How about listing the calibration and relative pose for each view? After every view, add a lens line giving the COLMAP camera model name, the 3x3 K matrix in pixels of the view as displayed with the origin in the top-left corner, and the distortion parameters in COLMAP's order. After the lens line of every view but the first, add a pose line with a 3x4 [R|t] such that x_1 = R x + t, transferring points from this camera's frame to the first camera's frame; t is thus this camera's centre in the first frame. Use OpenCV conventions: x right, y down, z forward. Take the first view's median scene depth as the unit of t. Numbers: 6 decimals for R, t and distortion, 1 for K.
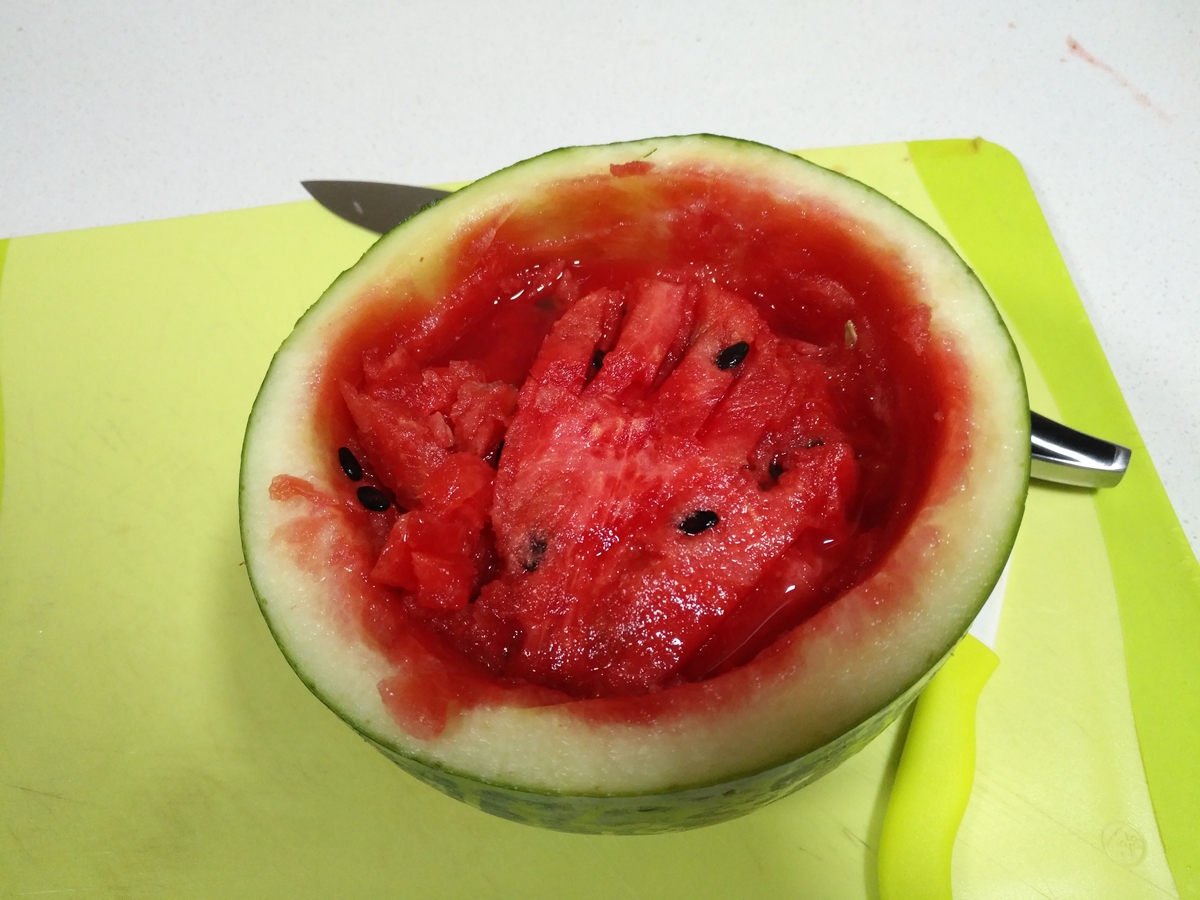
lens RADIAL K [[978.9, 0, 593.6], [0, 978.9, 453.6], [0, 0, 1]] dist [0.020022, -0.021488]
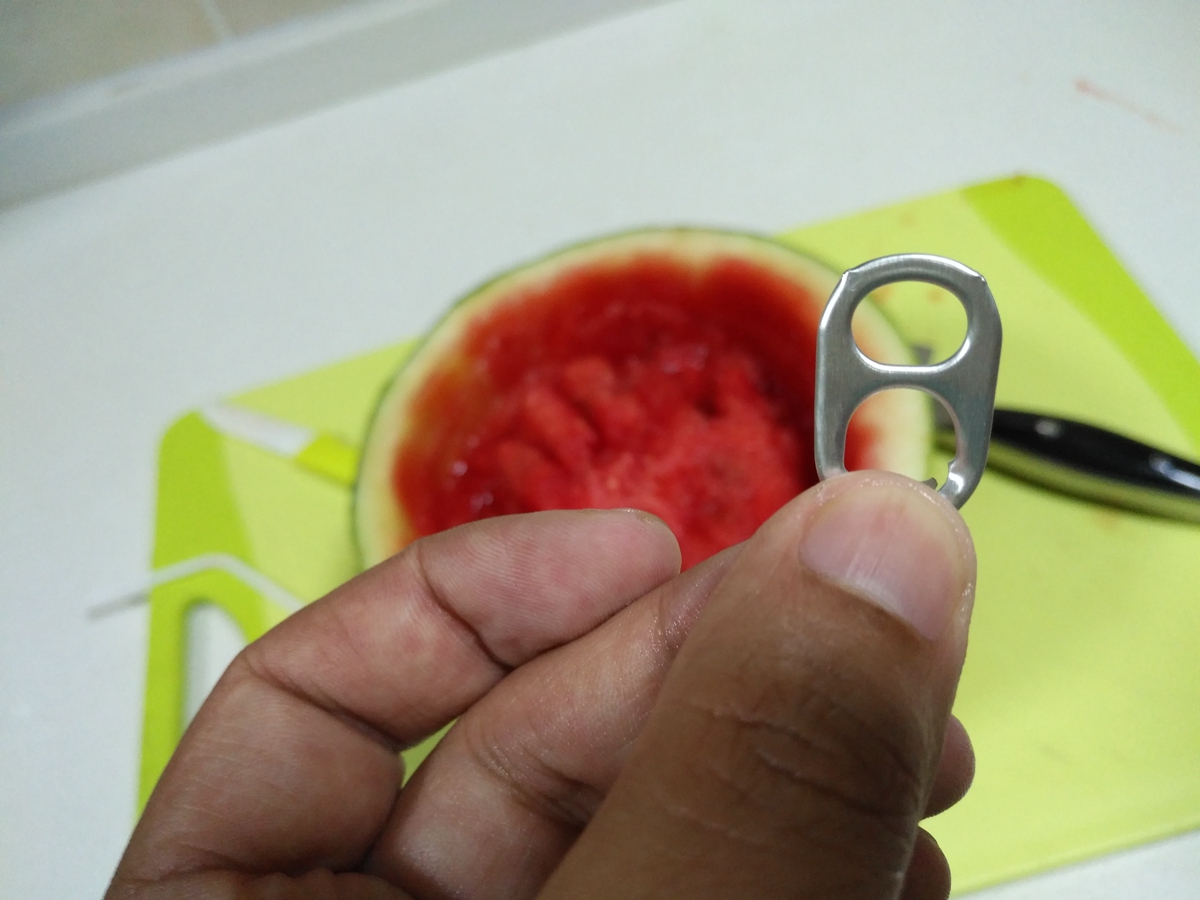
lens RADIAL K [[978.9, 0, 602.3], [0, 978.9, 455.1], [0, 0, 1]] dist [0.020022, -0.021488]
pose [[0.572289, -0.688438, 0.445577, -0.538132], [0.769170, 0.639044, -0.000550, -0.056829], [-0.284364, 0.343039, 0.895243, -0.145630]]
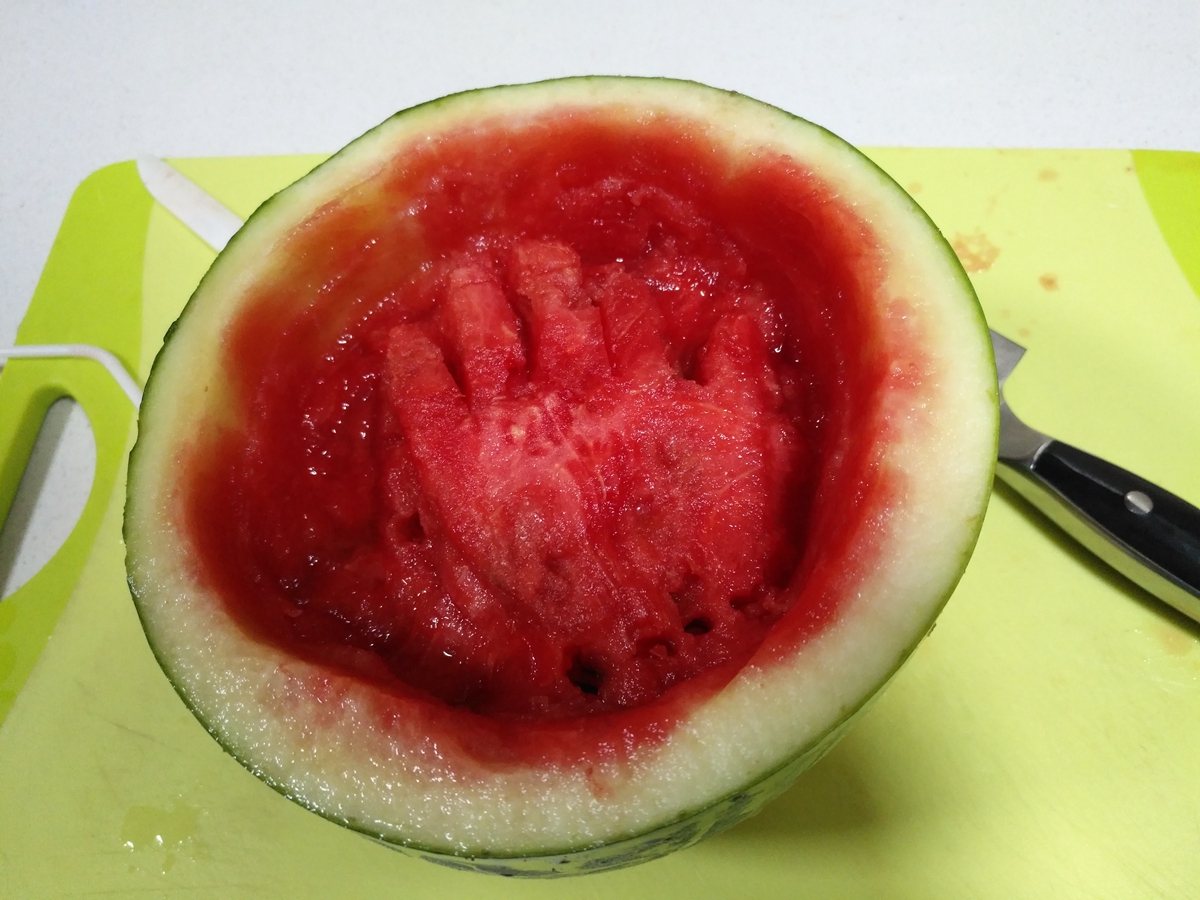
lens RADIAL K [[978.9, 0, 593.2], [0, 978.9, 459.0], [0, 0, 1]] dist [0.020022, -0.021488]
pose [[0.768434, -0.552778, 0.322407, -0.241570], [0.560473, 0.824510, 0.077805, -0.034404], [-0.308836, 0.120912, 0.943398, 0.141336]]
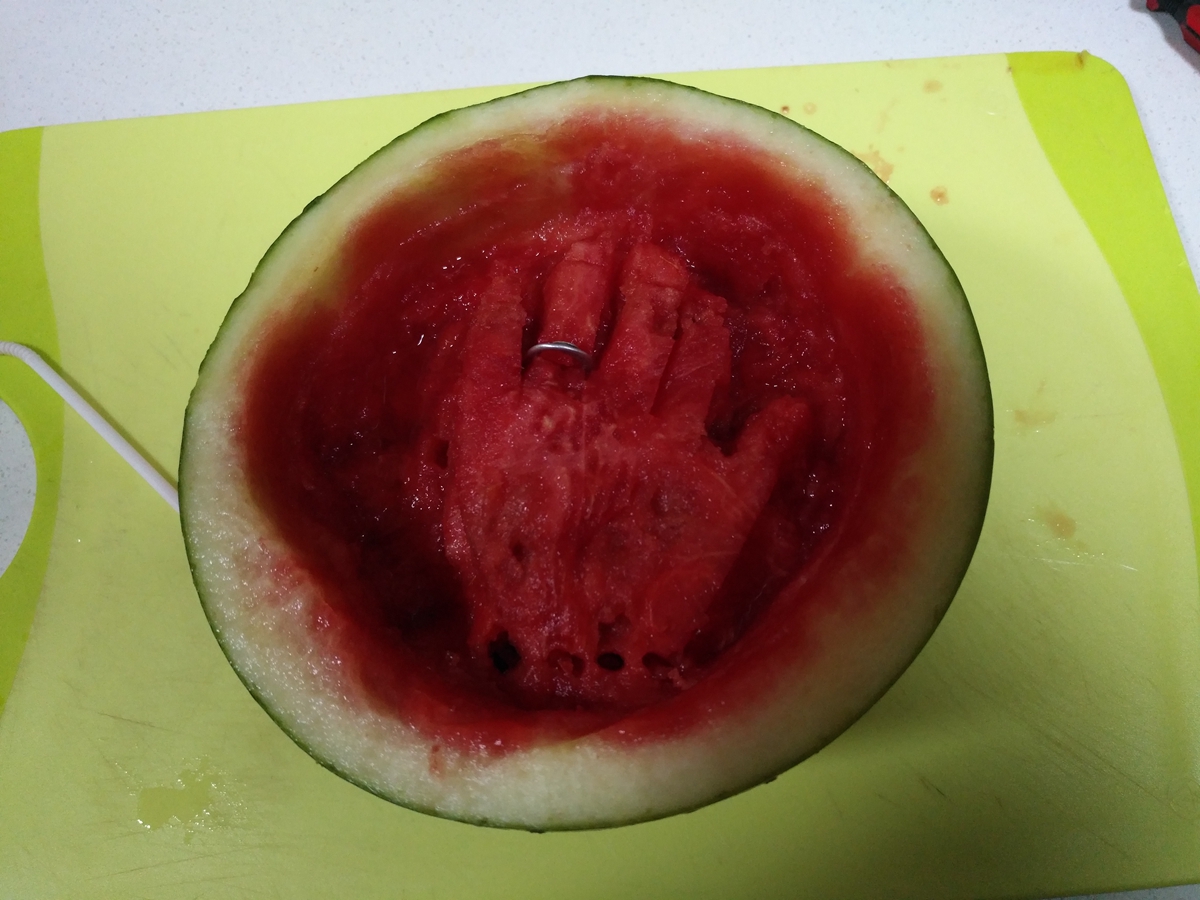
lens RADIAL K [[978.9, 0, 596.0], [0, 978.9, 455.0], [0, 0, 1]] dist [0.020022, -0.021488]
pose [[0.973352, -0.200685, 0.110954, -0.063320], [0.182762, 0.971141, 0.153240, -0.131166], [-0.138505, -0.128879, 0.981940, 0.043705]]
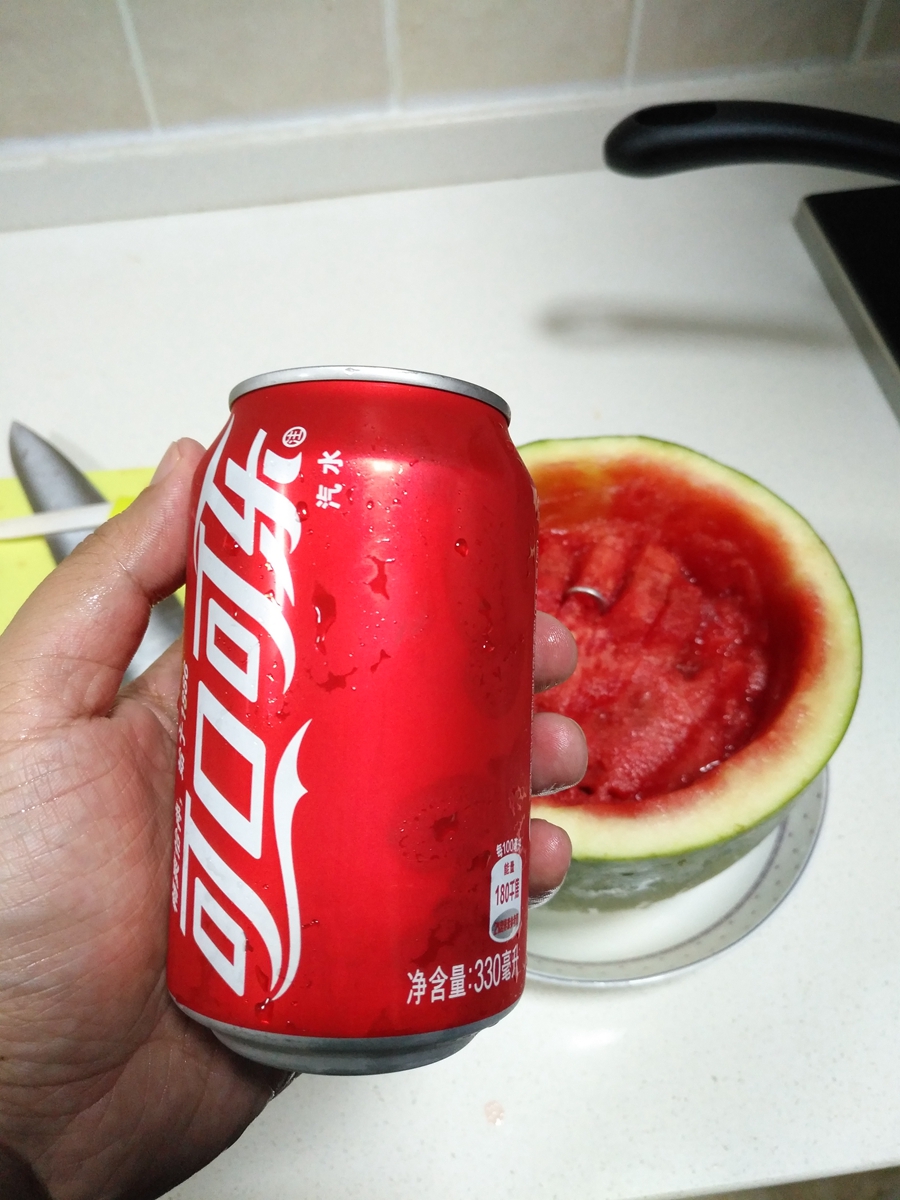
lens RADIAL K [[978.9, 0, 459.4], [0, 978.9, 589.9], [0, 0, 1]] dist [0.020022, -0.021488]
pose [[0.997603, 0.042993, 0.054215, -0.249338], [-0.038991, 0.996582, -0.072828, 0.020785], [-0.057161, 0.070540, 0.995870, -0.465265]]
